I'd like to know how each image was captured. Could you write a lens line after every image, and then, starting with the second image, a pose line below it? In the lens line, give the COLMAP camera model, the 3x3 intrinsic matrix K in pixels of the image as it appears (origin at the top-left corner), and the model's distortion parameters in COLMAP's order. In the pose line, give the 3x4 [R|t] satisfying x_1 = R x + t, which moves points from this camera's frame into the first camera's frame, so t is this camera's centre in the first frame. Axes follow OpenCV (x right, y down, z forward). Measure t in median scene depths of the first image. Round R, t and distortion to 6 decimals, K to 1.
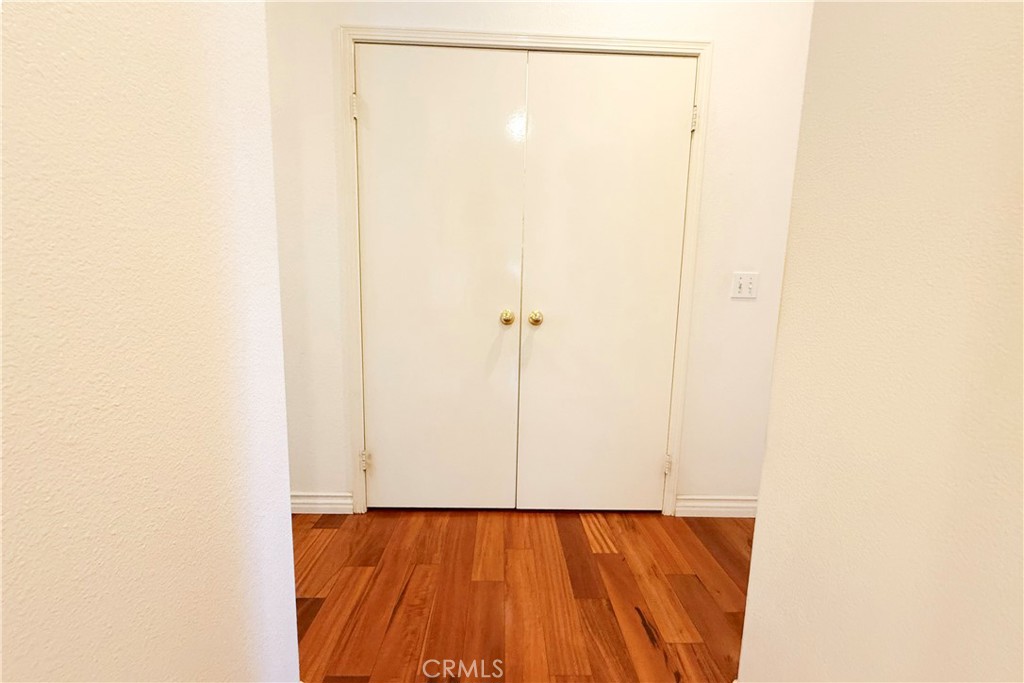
lens RADIAL K [[380.2, 0, 512.0], [0, 380.2, 341.5], [0, 0, 1]] dist [0.000826, 0.000101]
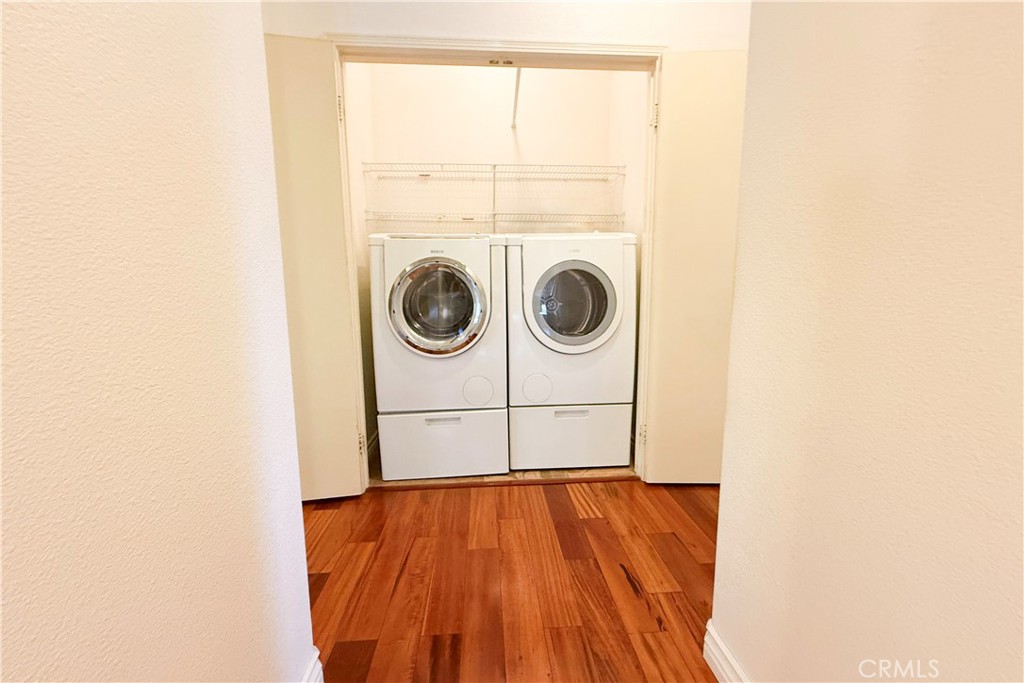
lens RADIAL K [[412.7, 0, 508.7], [0, 412.7, 339.6], [0, 0, 1]] dist [0.006737, 0.000006]
pose [[0.998094, -0.038961, 0.047862, -0.025873], [0.039163, 0.999227, -0.003303, 0.049638], [-0.047696, 0.005171, 0.998849, -0.177971]]
